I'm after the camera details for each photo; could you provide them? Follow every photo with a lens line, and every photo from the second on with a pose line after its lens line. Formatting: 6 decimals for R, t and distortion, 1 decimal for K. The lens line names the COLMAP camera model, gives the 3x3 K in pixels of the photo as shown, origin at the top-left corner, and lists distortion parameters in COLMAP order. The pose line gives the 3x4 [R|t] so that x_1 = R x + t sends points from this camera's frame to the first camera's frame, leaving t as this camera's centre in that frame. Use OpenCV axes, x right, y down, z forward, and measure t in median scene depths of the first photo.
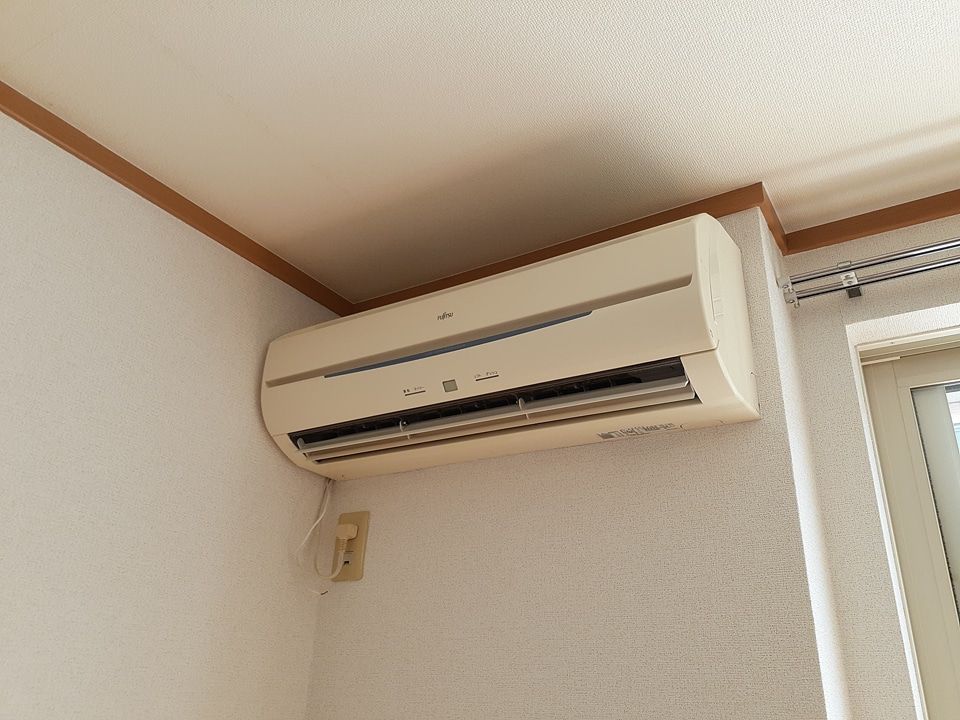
lens RADIAL K [[770.8, 0, 480.0], [0, 770.8, 360.0], [0, 0, 1]] dist [0.009494, 0.000667]
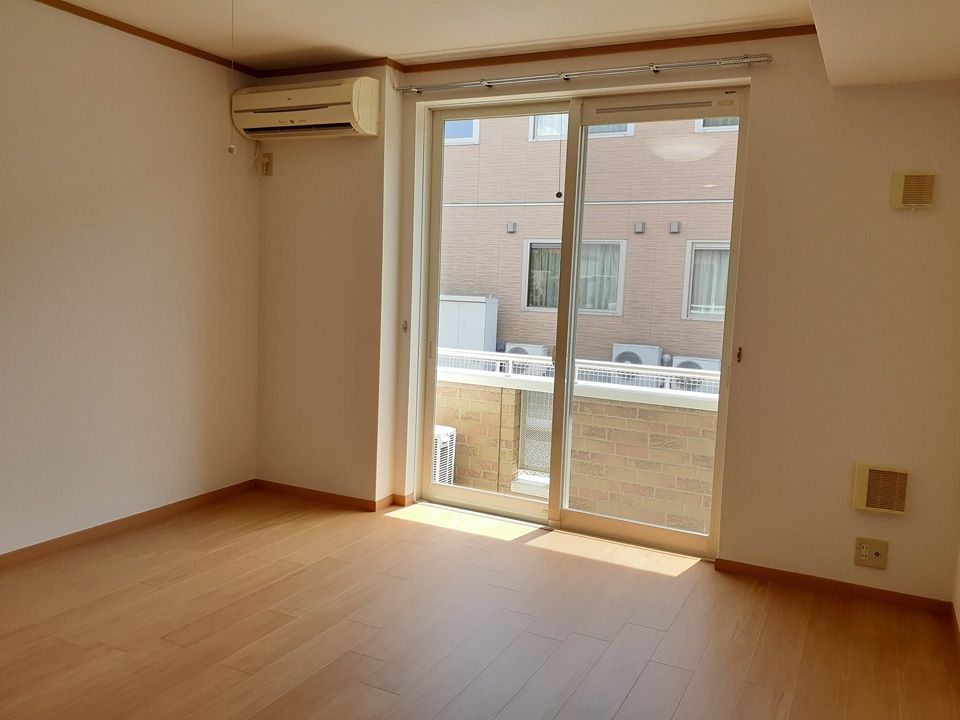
lens RADIAL K [[770.8, 0, 480.0], [0, 770.8, 360.0], [0, 0, 1]] dist [0.009494, 0.000667]
pose [[0.995728, -0.005373, 0.092174, 0.402731], [-0.042603, 0.858943, 0.510296, -0.722399], [-0.081914, -0.512043, 0.855045, -2.178169]]
